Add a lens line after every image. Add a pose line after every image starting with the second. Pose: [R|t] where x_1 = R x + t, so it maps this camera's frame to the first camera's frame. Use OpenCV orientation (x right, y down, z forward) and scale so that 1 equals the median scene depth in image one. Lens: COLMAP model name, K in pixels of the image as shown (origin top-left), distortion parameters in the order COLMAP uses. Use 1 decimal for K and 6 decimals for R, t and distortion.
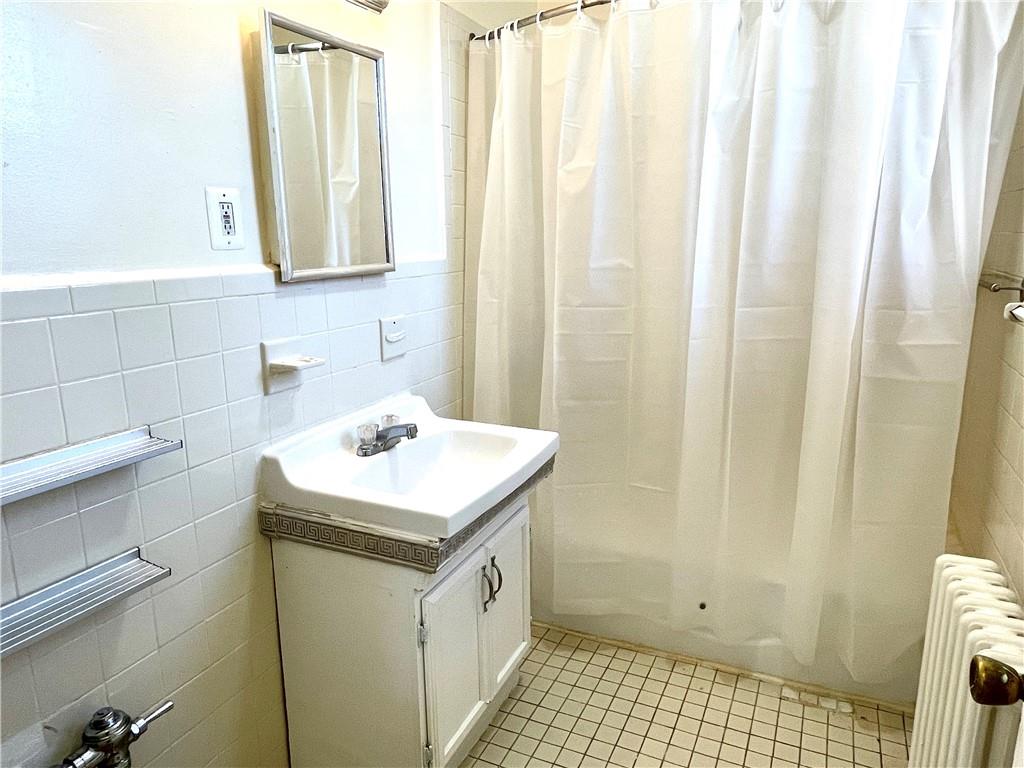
lens RADIAL K [[675.2, 0, 507.4], [0, 675.2, 380.3], [0, 0, 1]] dist [-0.007401, -0.000040]
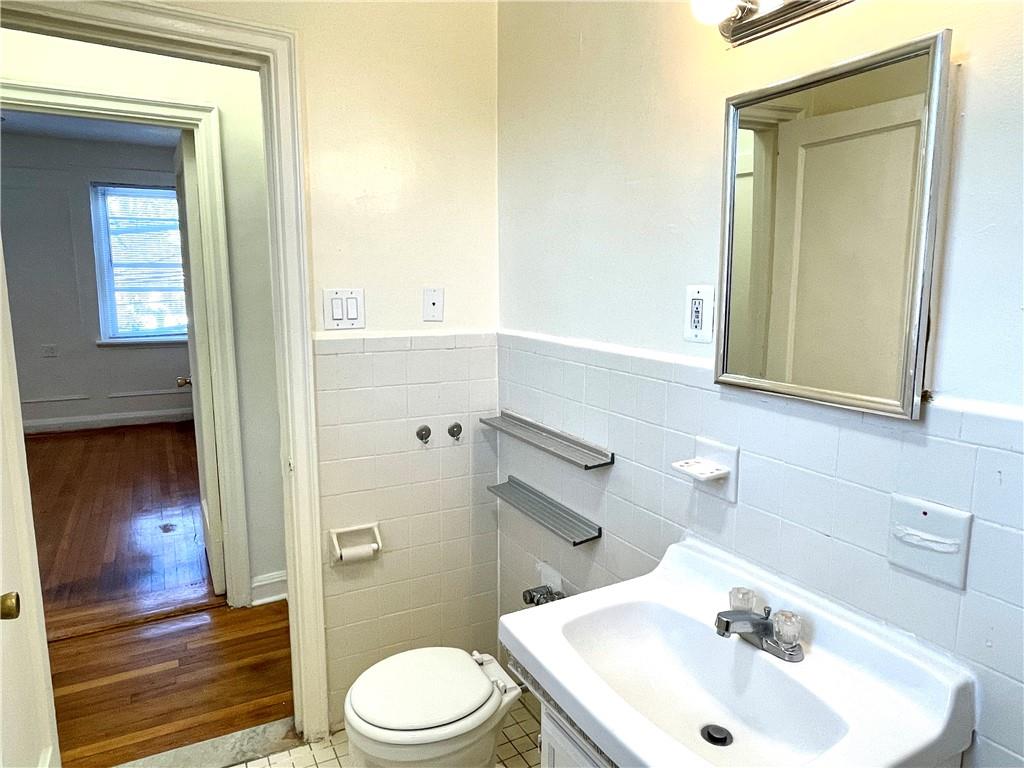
lens RADIAL K [[675.2, 0, 507.4], [0, 675.2, 386.1], [0, 0, 1]] dist [-0.007401, -0.000040]
pose [[-0.602134, 0.138162, -0.786350, 0.616650], [-0.154035, 0.946306, 0.284216, -0.387025], [0.783395, 0.292261, -0.548522, 1.377575]]
